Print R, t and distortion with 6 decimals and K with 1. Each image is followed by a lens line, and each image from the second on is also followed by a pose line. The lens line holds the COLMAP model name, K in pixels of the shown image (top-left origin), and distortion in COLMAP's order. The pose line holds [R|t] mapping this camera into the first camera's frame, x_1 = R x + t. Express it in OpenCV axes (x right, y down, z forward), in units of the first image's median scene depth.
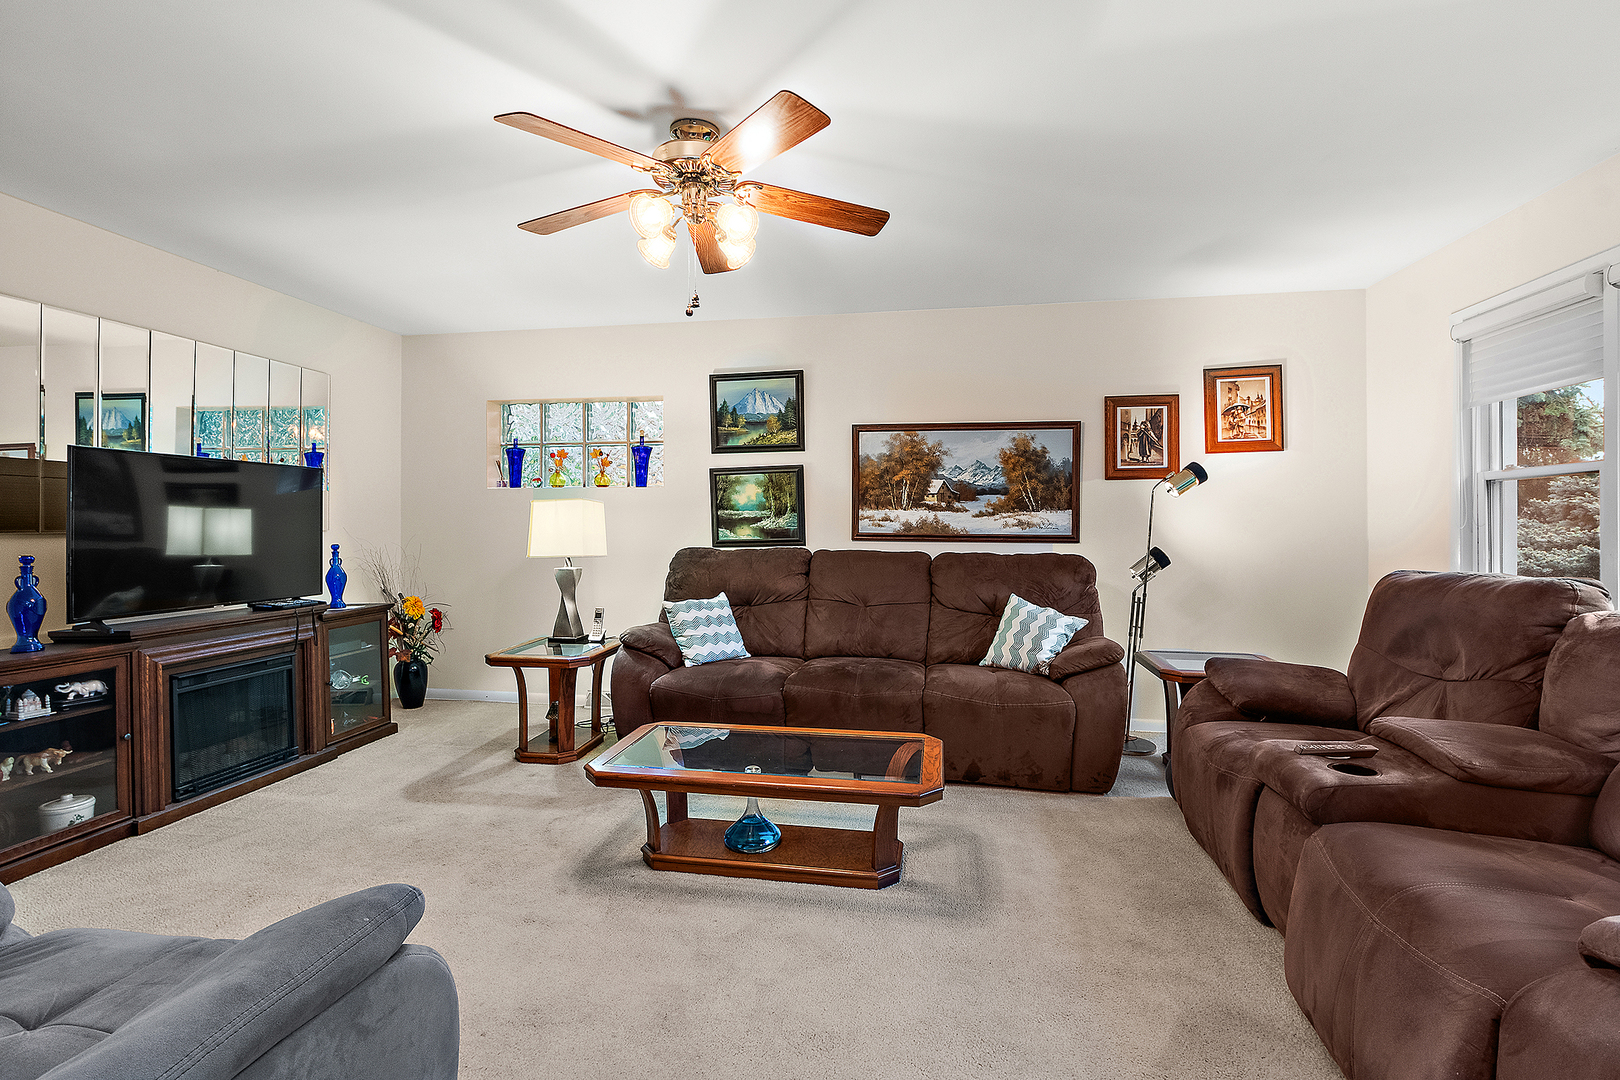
lens RADIAL K [[730.0, 0, 814.6], [0, 730.0, 525.9], [0, 0, 1]] dist [-0.001772, 0.000426]
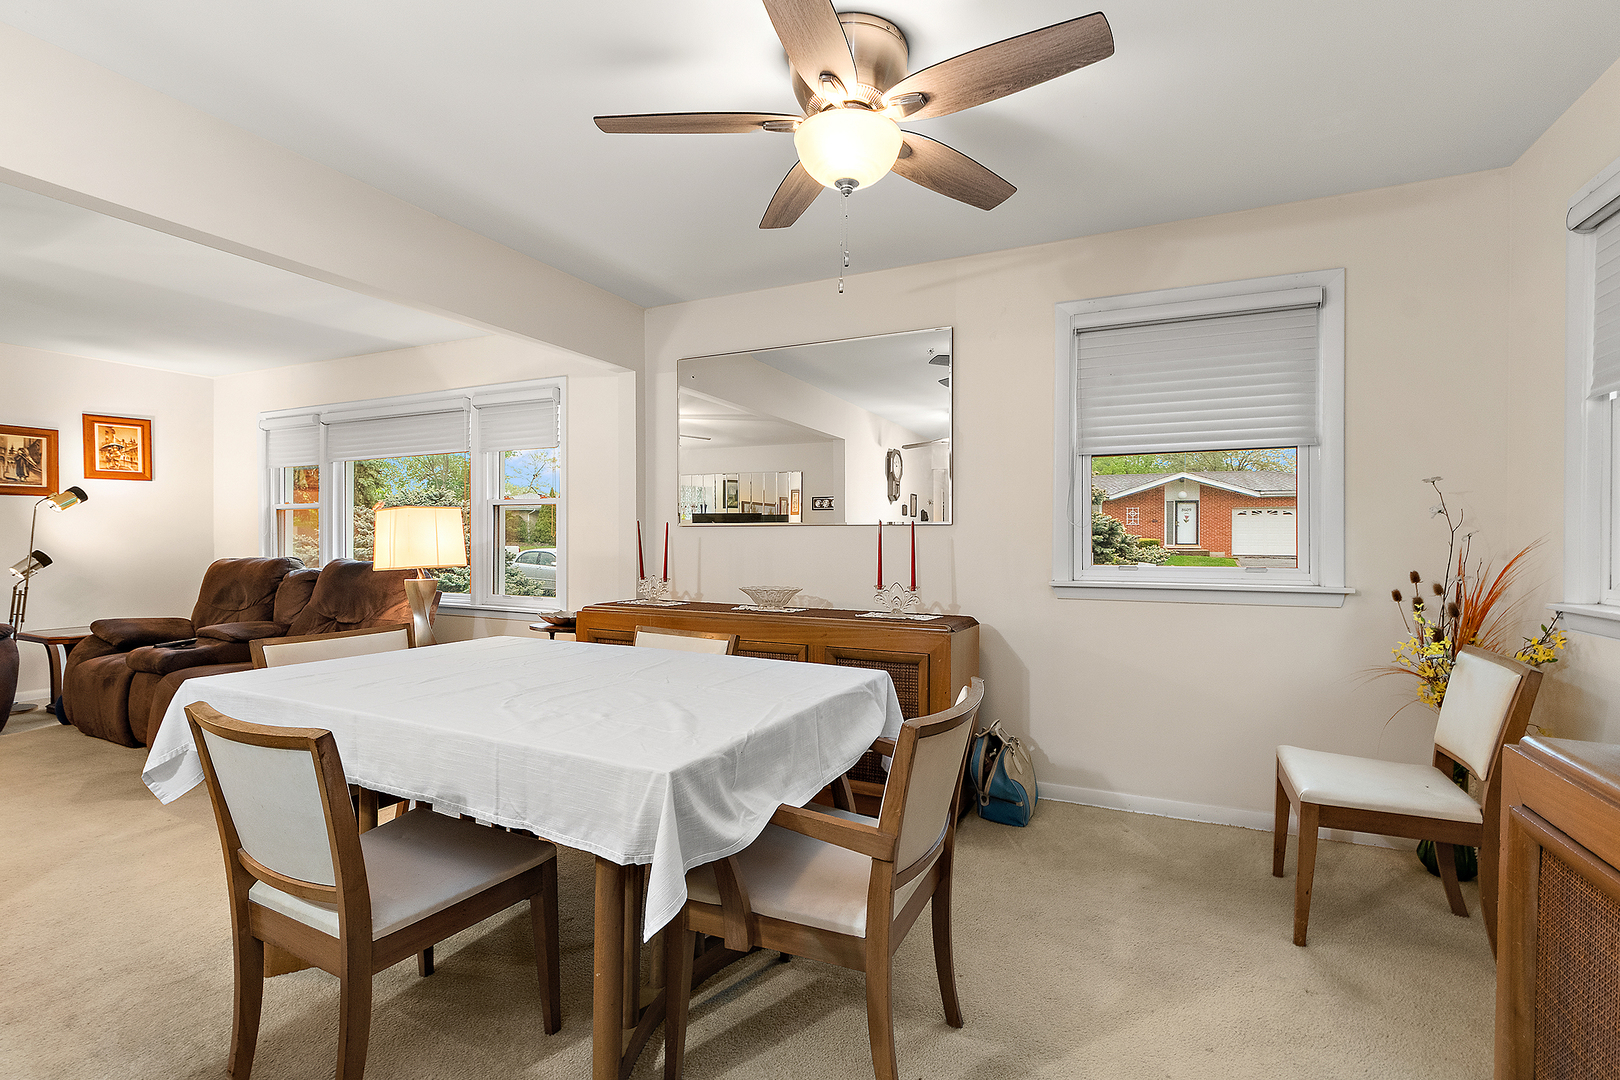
lens RADIAL K [[730.0, 0, 811.9], [0, 730.0, 534.0], [0, 0, 1]] dist [-0.001772, 0.000426]
pose [[0.267989, 0.001142, 0.963421, -0.383401], [-0.002989, 0.999995, -0.000354, -0.003084], [-0.963417, -0.002785, 0.267991, -0.623459]]
